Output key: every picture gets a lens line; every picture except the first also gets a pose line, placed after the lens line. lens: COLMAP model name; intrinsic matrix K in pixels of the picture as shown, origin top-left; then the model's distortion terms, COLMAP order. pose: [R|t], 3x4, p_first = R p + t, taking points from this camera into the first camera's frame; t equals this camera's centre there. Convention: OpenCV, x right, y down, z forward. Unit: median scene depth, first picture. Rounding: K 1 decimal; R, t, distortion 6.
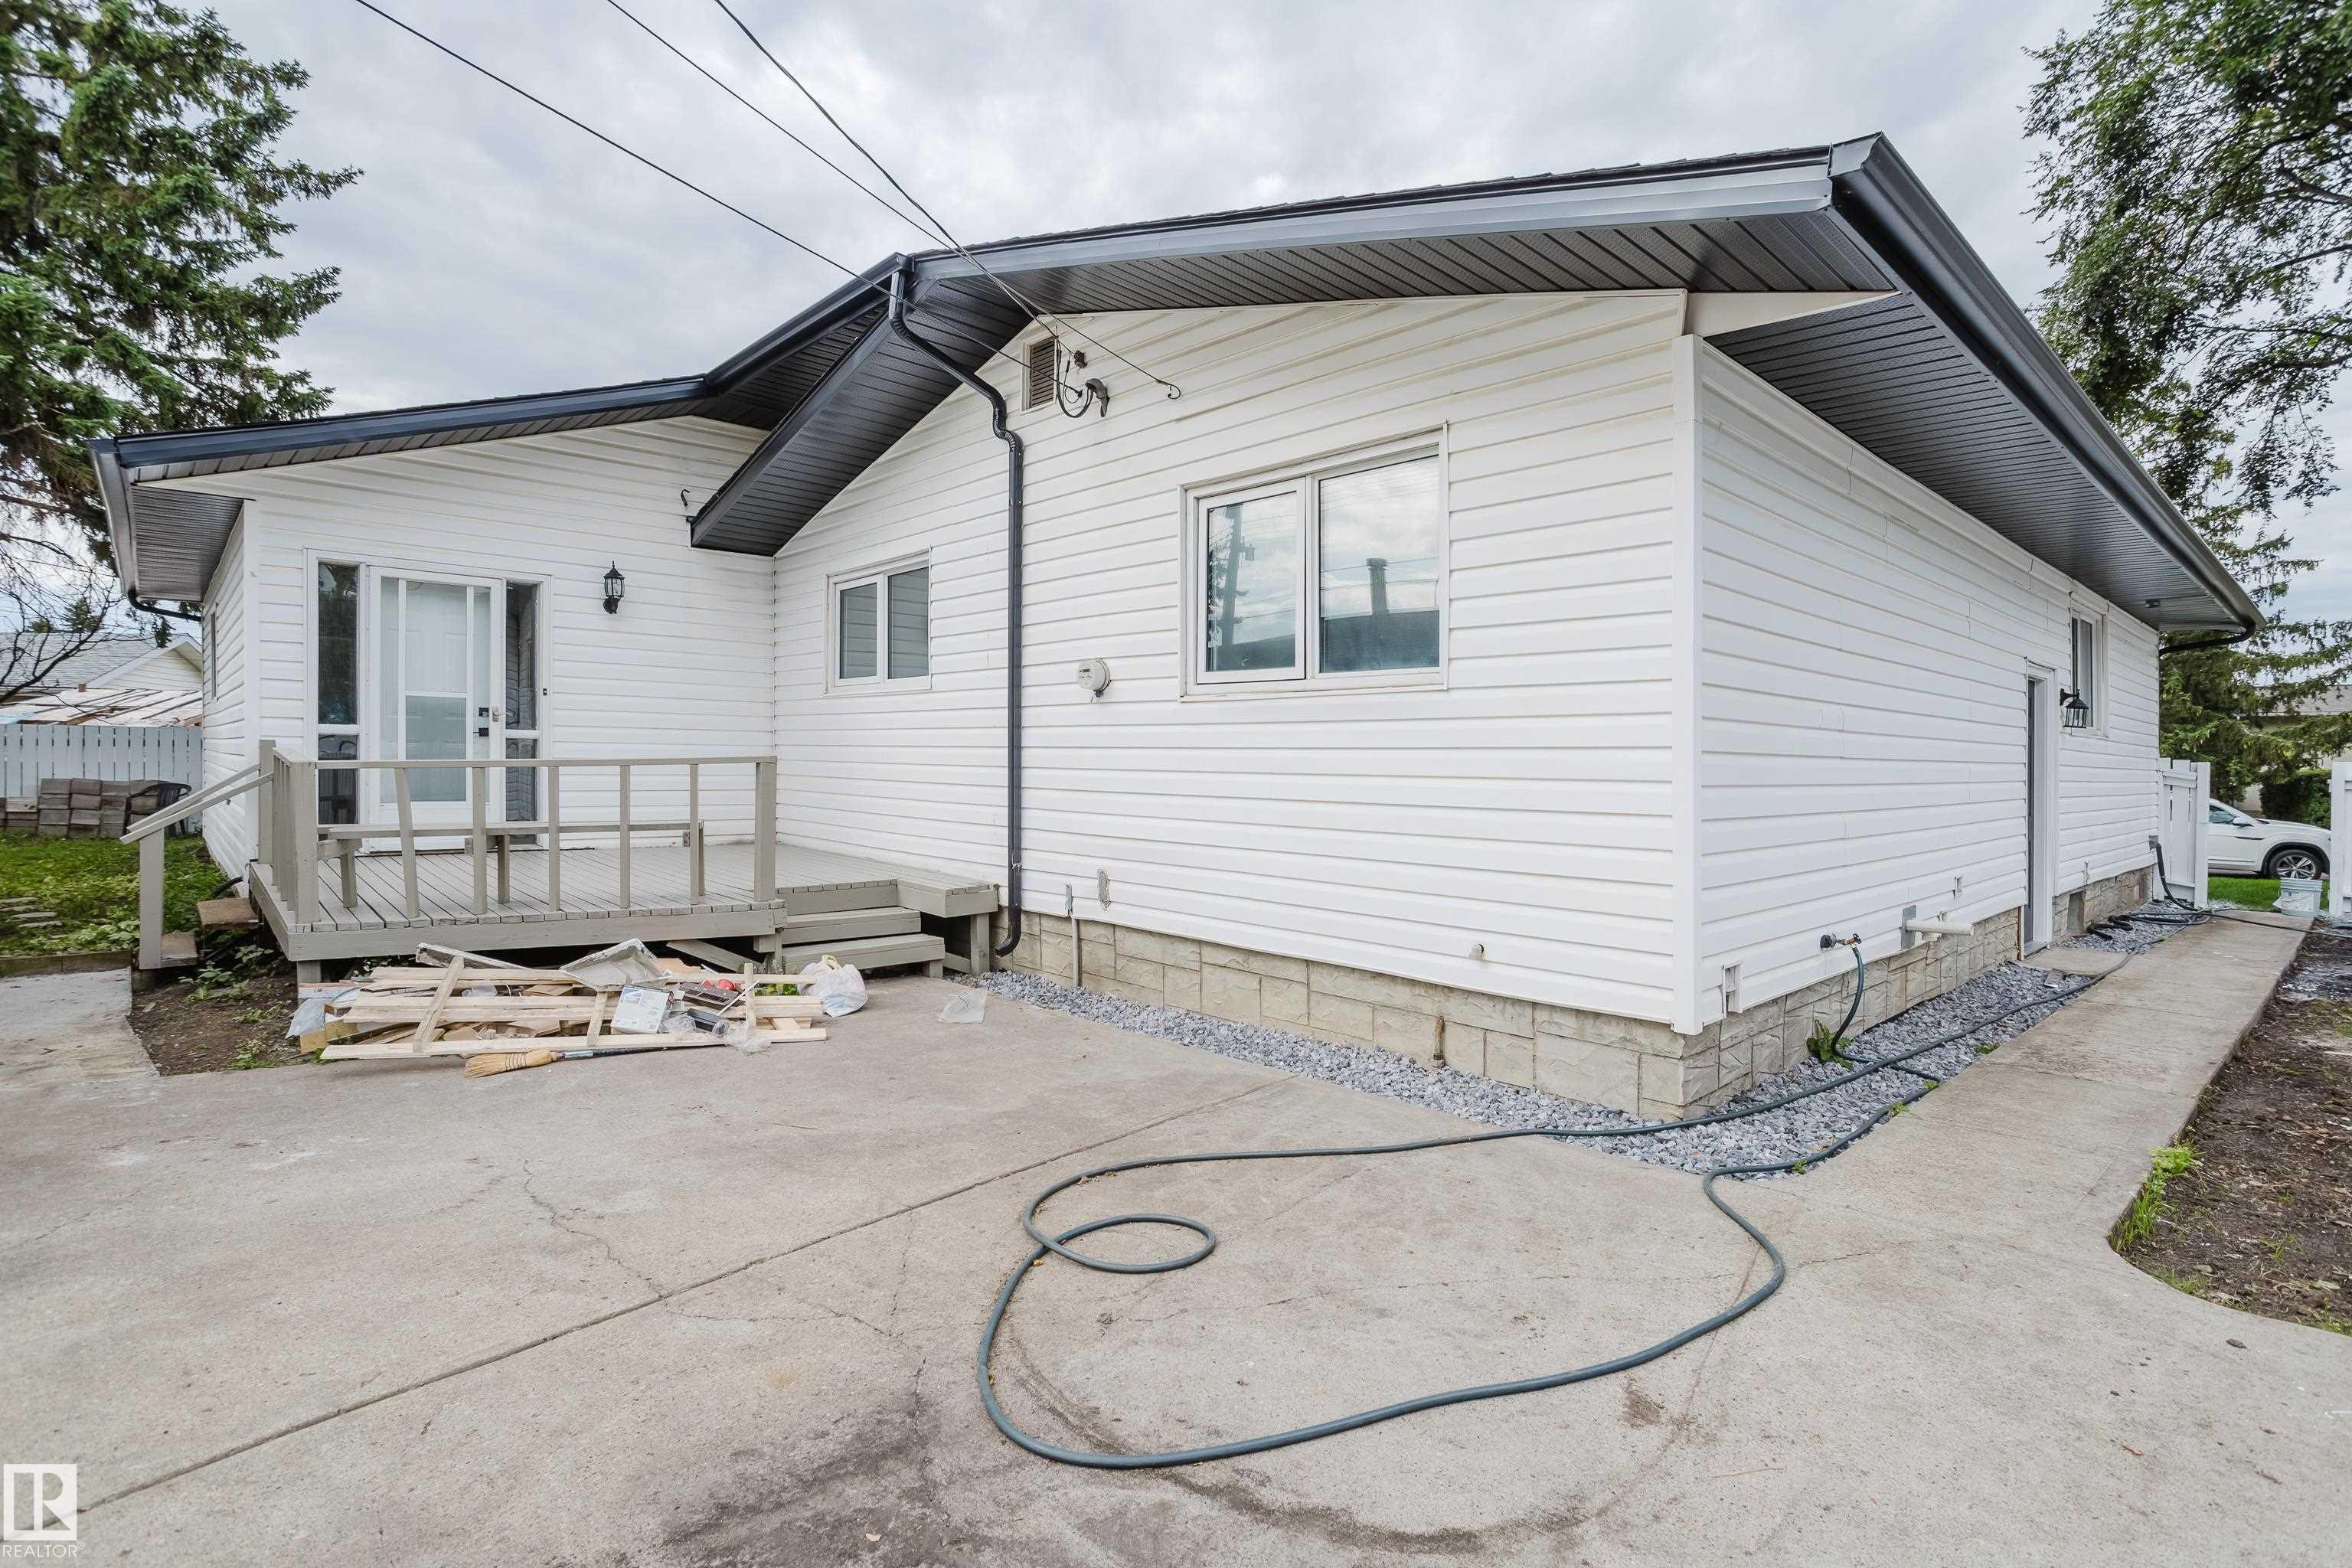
lens RADIAL K [[1145.8, 0, 1177.7], [0, 1145.8, 742.0], [0, 0, 1]] dist [-0.051152, 0.035932]
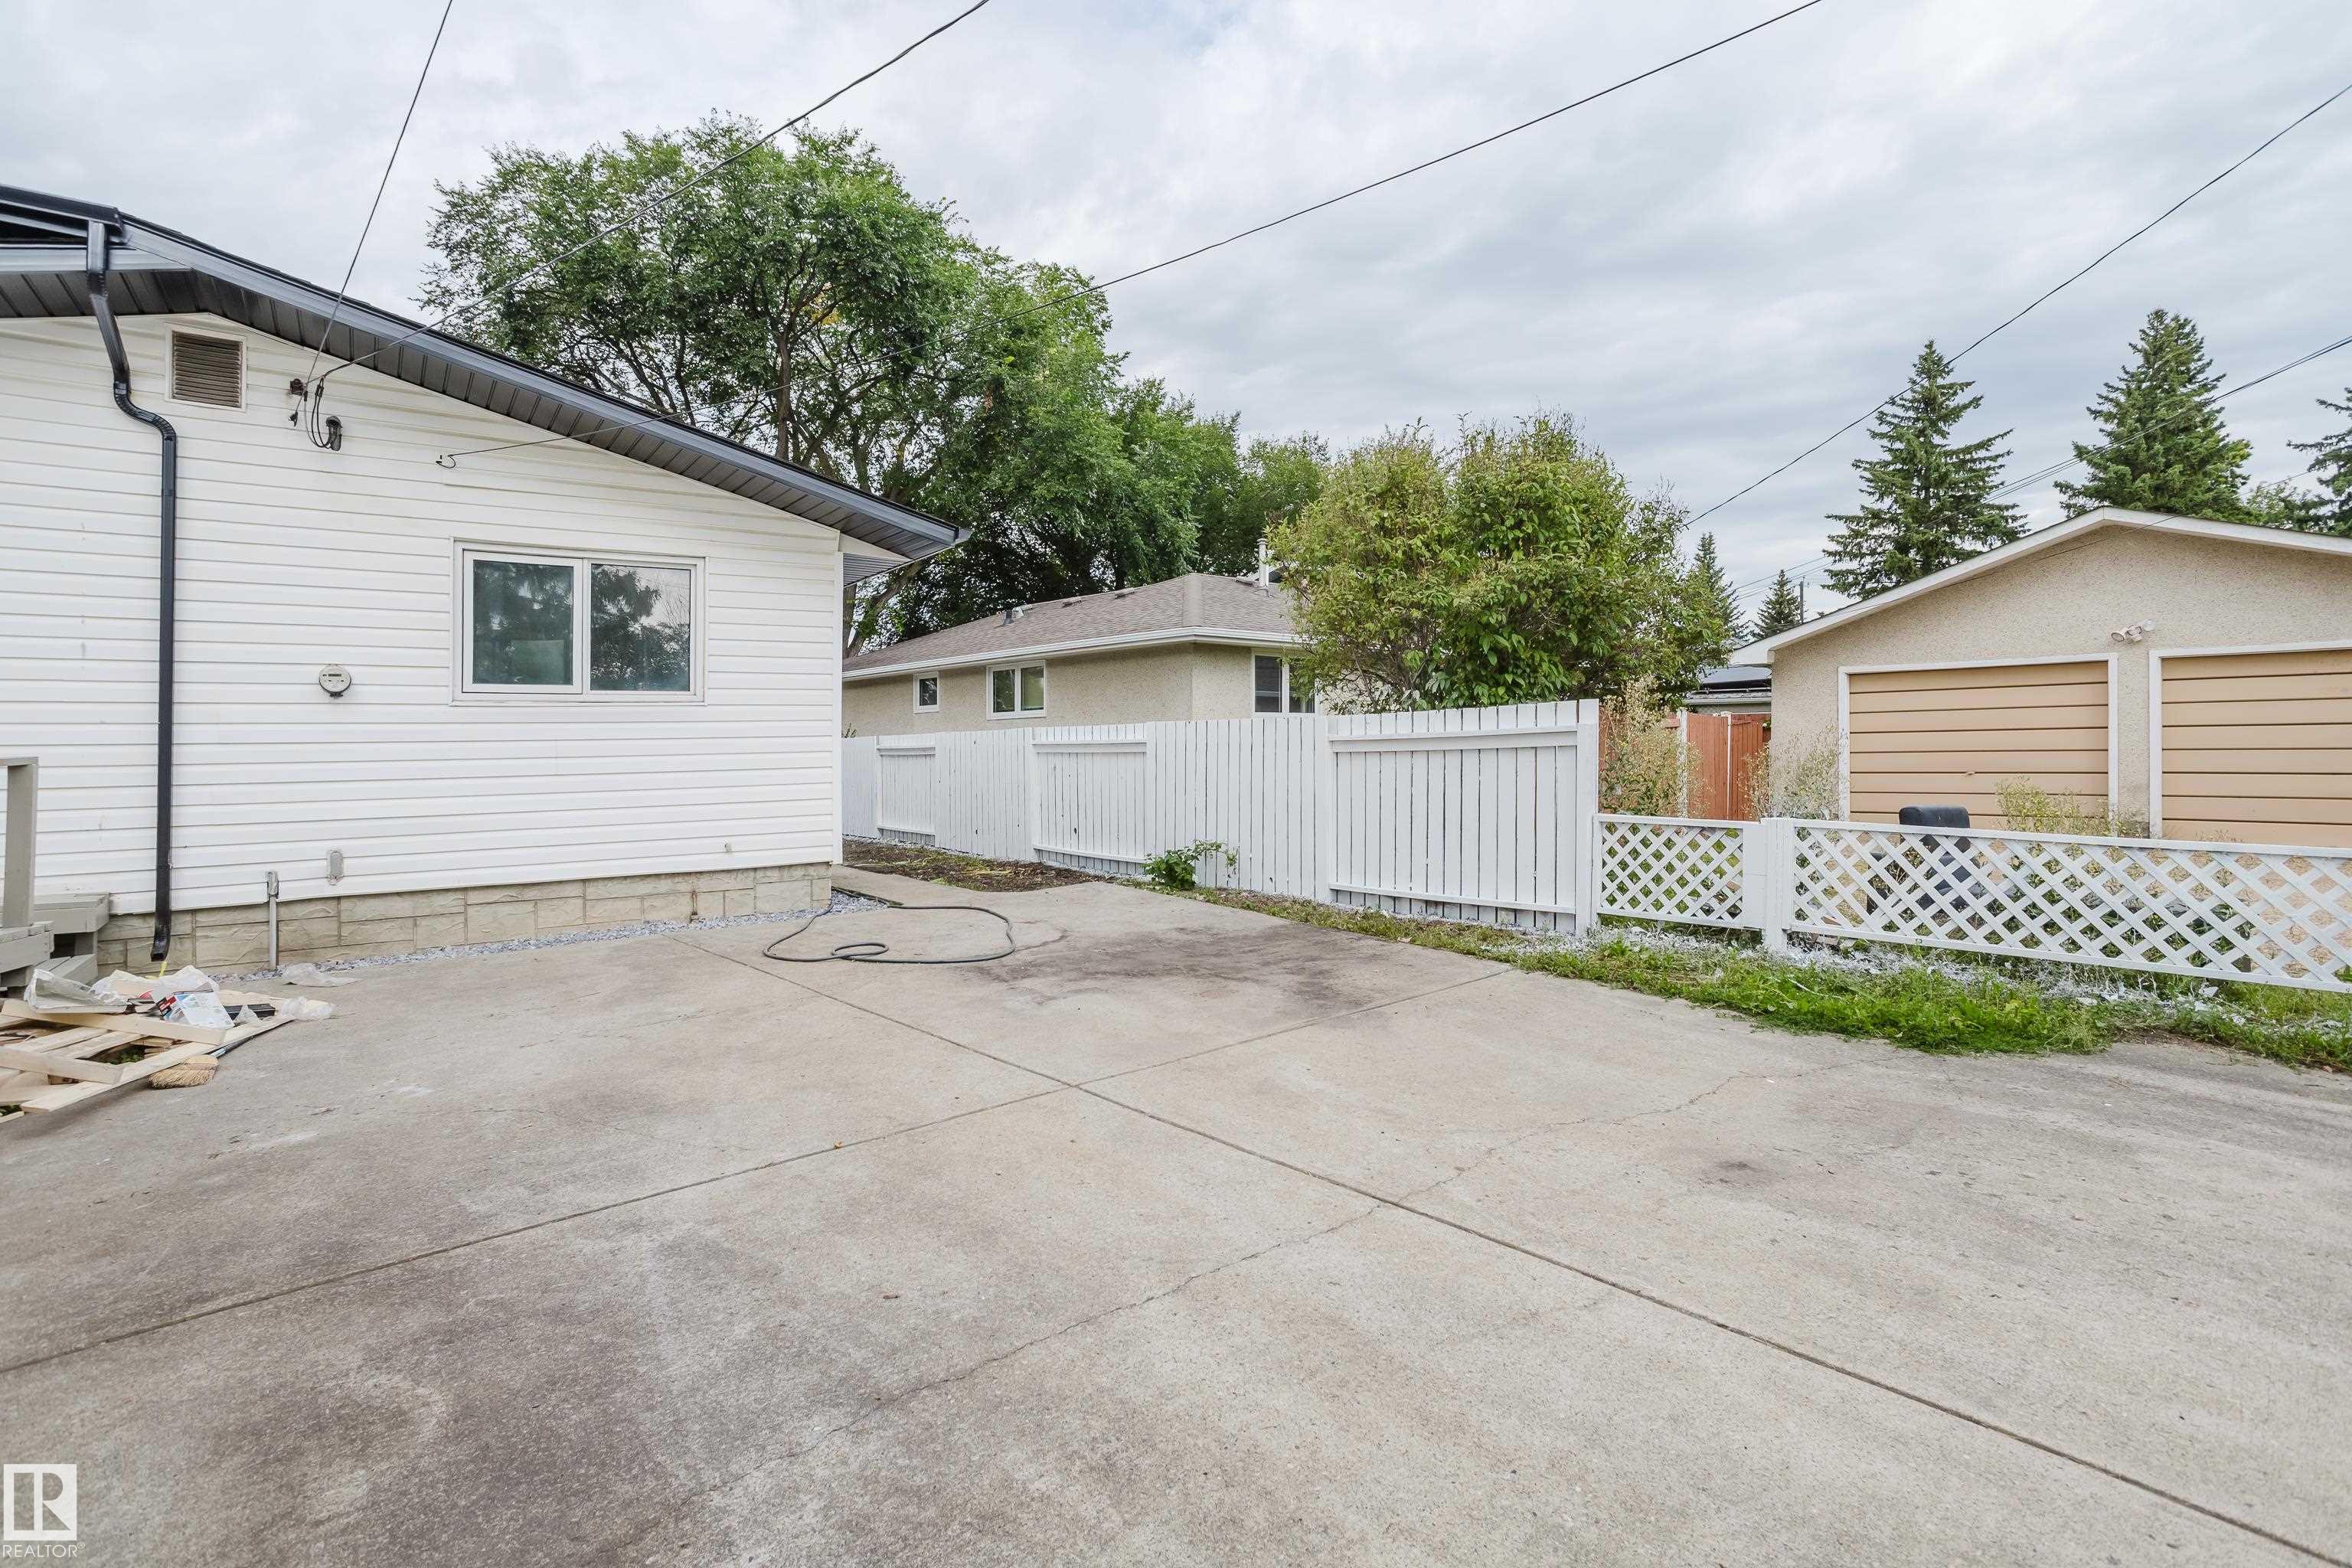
lens RADIAL K [[1145.8, 0, 1177.7], [0, 1145.8, 742.0], [0, 0, 1]] dist [-0.051152, 0.035932]
pose [[0.129700, -0.012757, 0.991471, -0.972201], [0.004875, 0.999913, 0.012228, -0.004193], [-0.991541, 0.003248, 0.129751, 0.023886]]
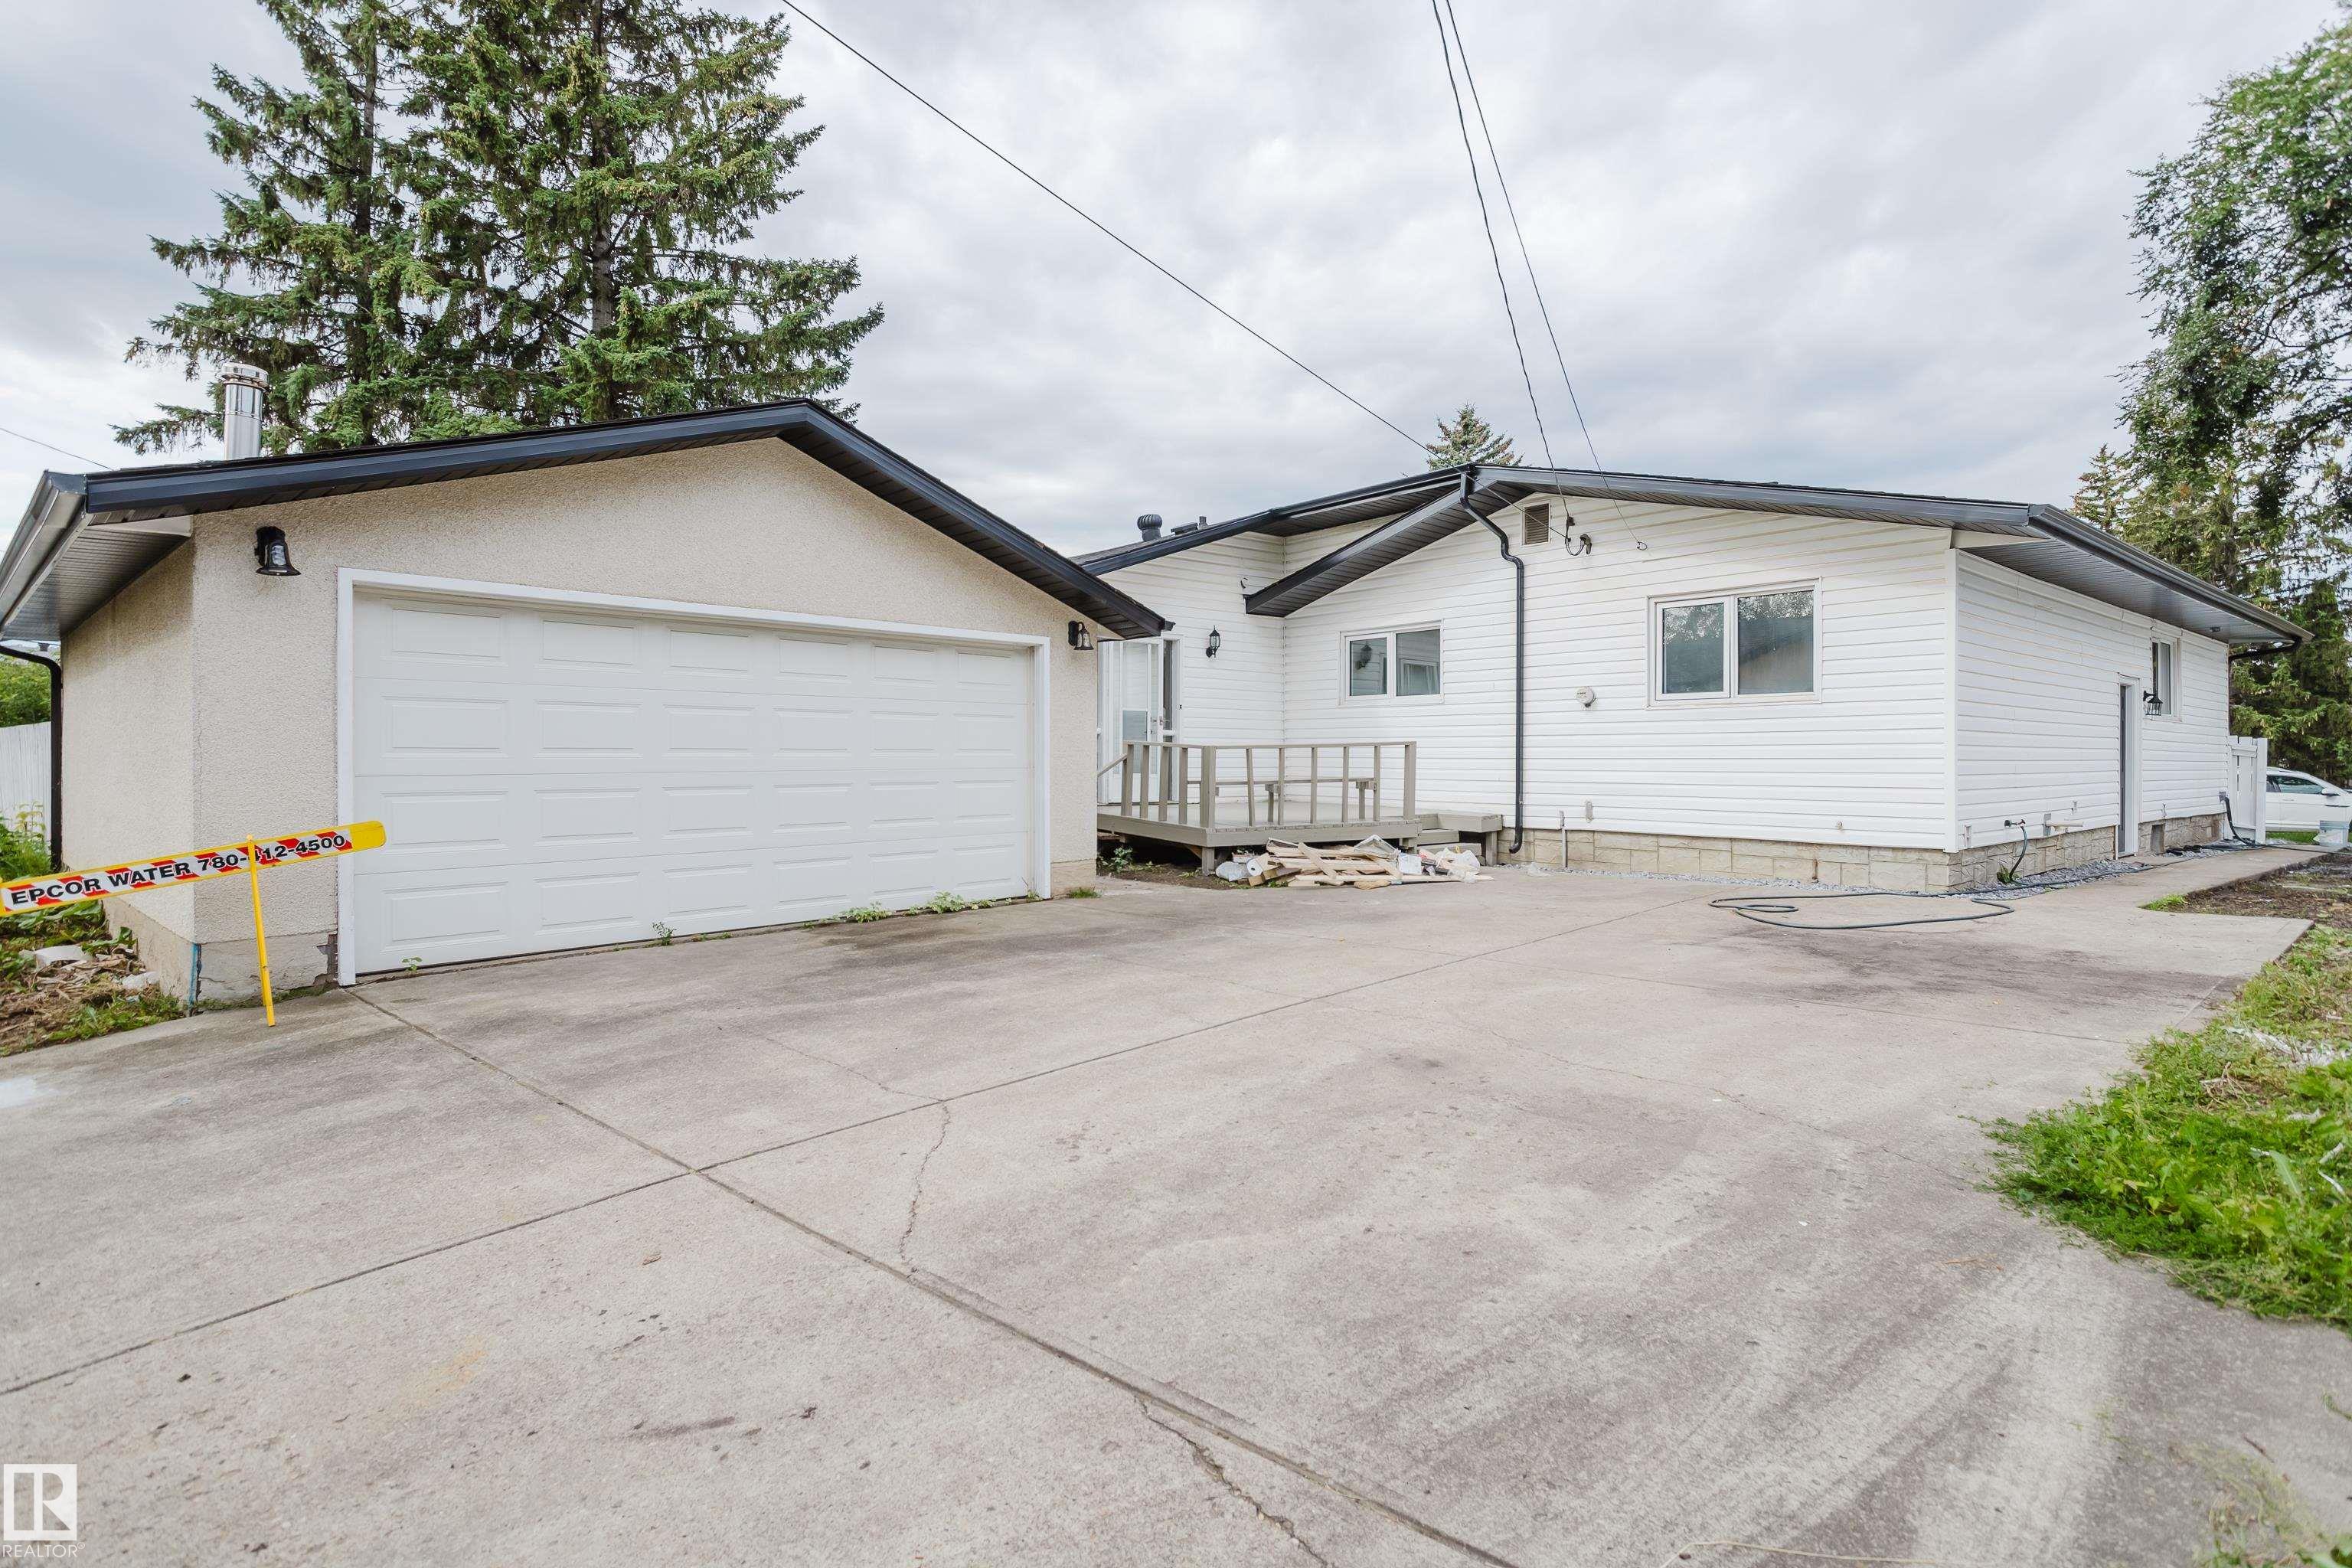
lens RADIAL K [[1141.9, 0, 1177.2], [0, 1141.9, 759.9], [0, 0, 1]] dist [-0.044264, 0.032089]
pose [[0.997805, -0.012931, -0.064942, -0.553848], [0.013983, 0.999778, 0.015777, 0.006941], [0.064724, -0.016650, 0.997764, -0.788187]]
